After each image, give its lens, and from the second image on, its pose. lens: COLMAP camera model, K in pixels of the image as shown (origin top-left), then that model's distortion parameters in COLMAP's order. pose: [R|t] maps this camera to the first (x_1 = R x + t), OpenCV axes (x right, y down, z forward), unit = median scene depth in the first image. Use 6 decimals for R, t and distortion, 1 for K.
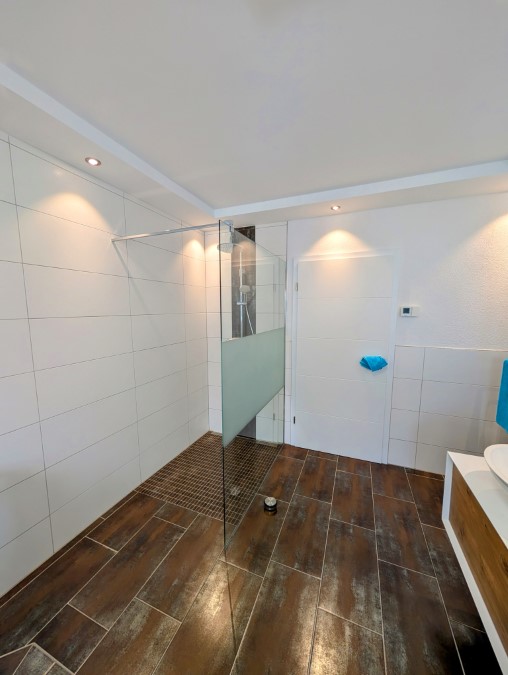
lens RADIAL K [[258.0, 0, 248.8], [0, 258.0, 337.9], [0, 0, 1]] dist [0.000873, 0.000141]
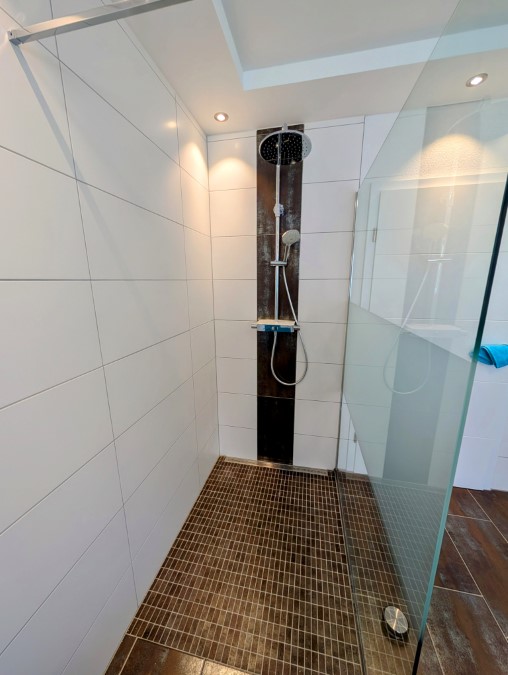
lens RADIAL K [[258.0, 0, 248.8], [0, 258.0, 337.9], [0, 0, 1]] dist [0.000873, 0.000141]
pose [[0.983916, -0.042445, 0.173518, -0.222413], [0.024063, 0.994000, 0.106700, -0.026454], [-0.177006, -0.100809, 0.979033, 0.425224]]
